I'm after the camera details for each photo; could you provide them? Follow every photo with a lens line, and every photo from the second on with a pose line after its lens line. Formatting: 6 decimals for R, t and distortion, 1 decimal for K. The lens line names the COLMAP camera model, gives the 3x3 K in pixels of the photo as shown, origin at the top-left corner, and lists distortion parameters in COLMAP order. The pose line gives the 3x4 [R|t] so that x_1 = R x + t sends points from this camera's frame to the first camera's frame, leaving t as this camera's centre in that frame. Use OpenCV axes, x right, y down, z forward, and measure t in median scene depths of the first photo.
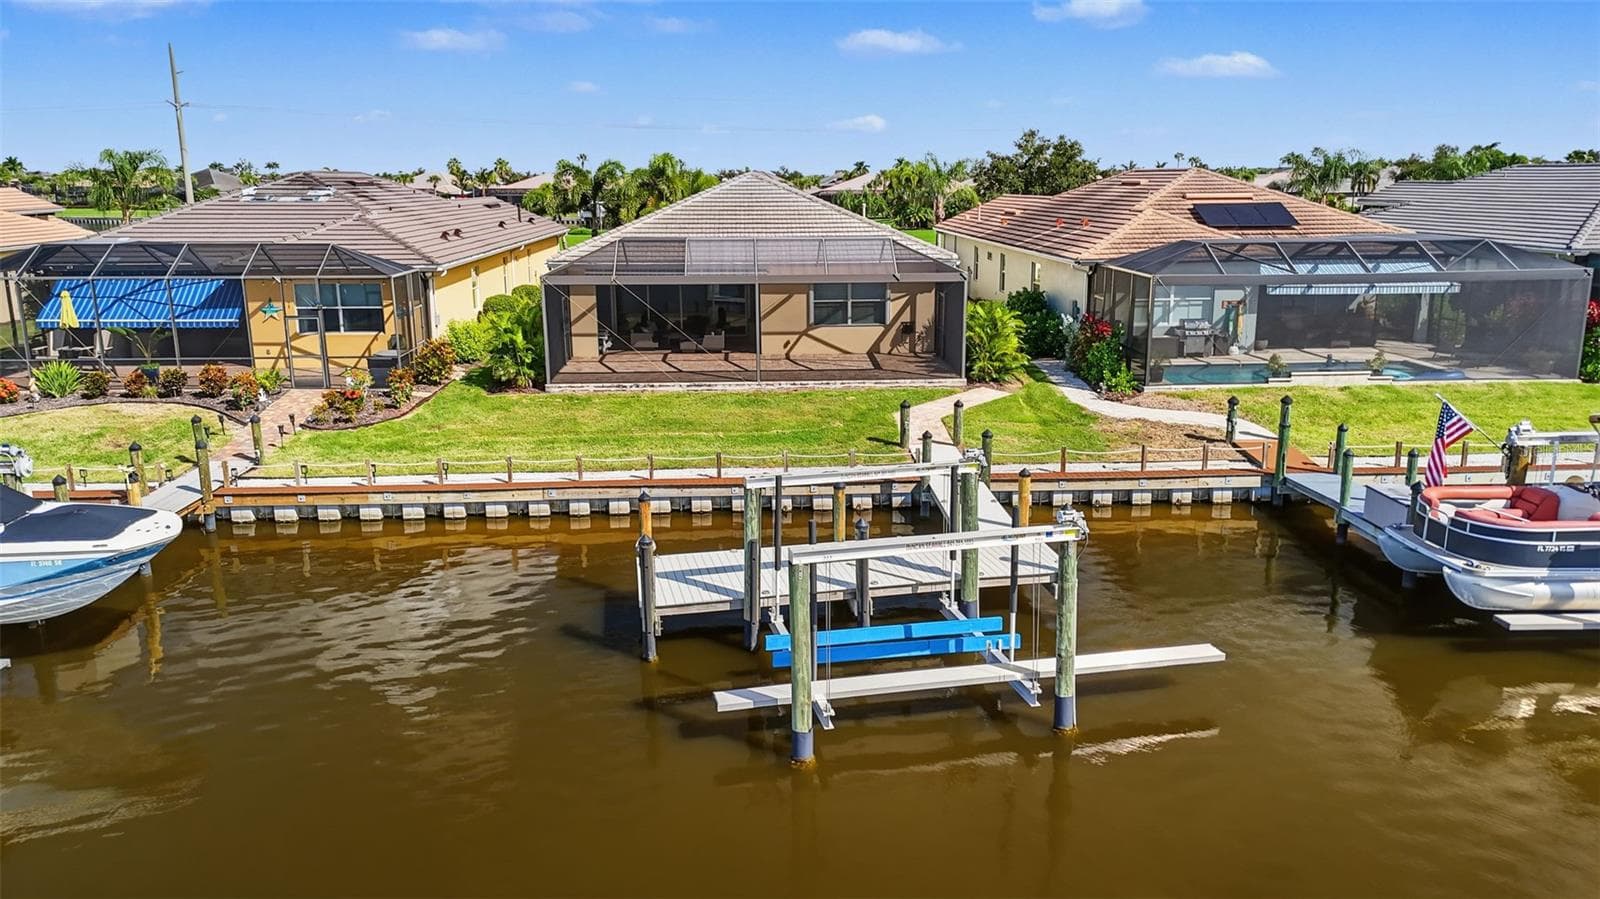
lens RADIAL K [[1167.4, 0, 800.0], [0, 1167.4, 449.5], [0, 0, 1]] dist [0.077245, -0.100828]
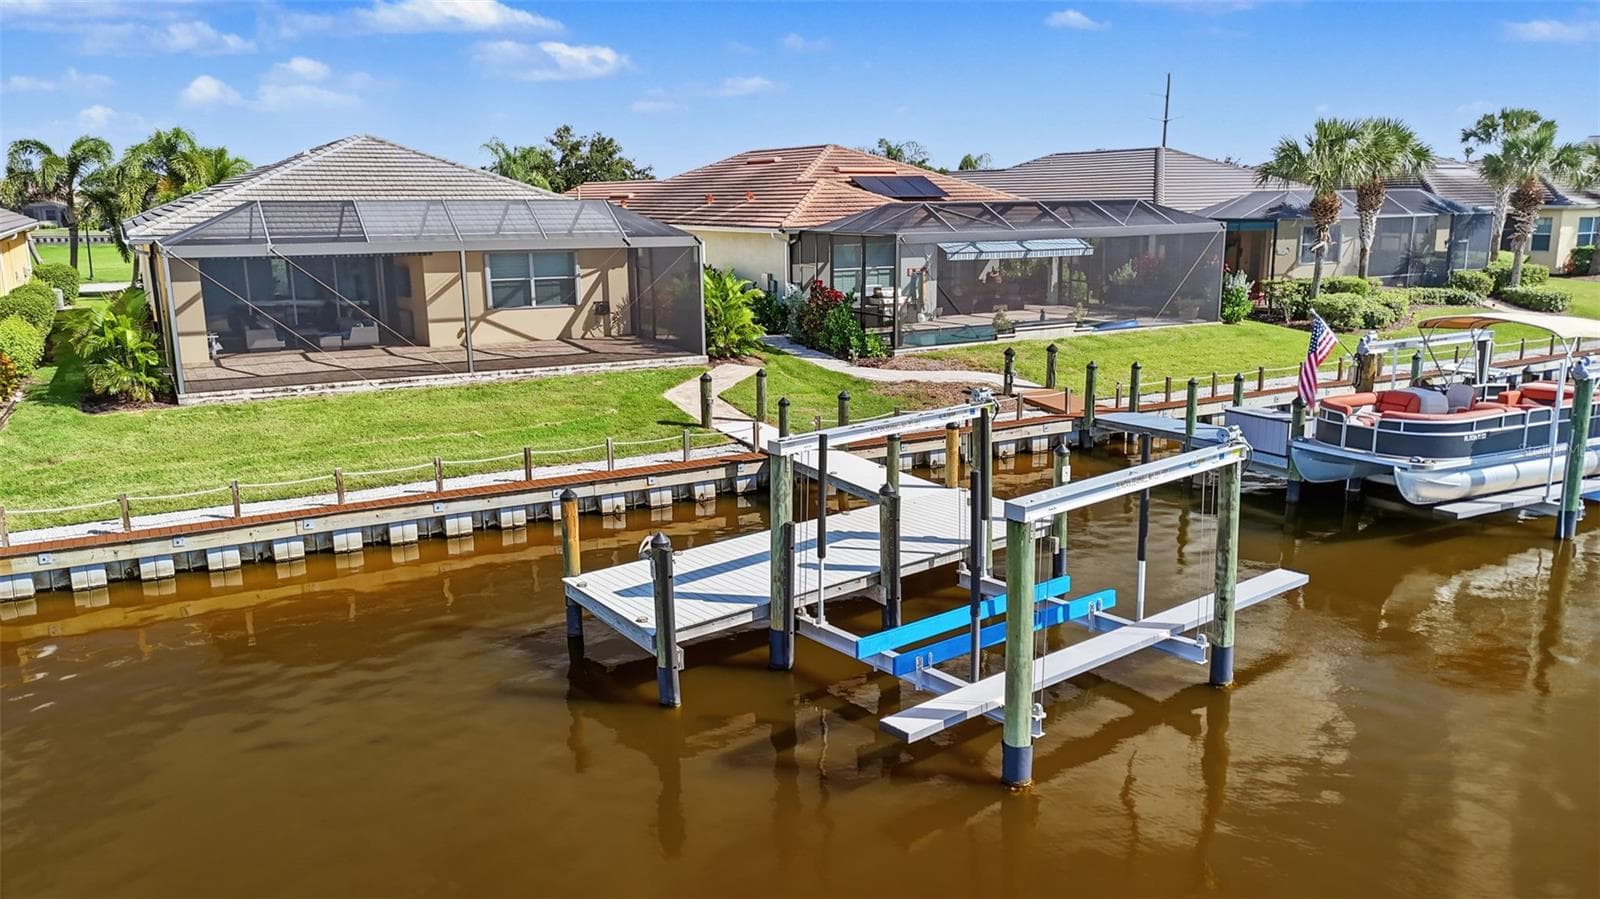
lens RADIAL K [[1167.4, 0, 800.0], [0, 1167.4, 449.5], [0, 0, 1]] dist [0.077245, -0.100828]
pose [[0.893011, -0.094452, 0.440011, -0.210088], [0.102728, 0.994697, 0.005030, 0.015422], [-0.438152, 0.040709, 0.897978, 0.178781]]
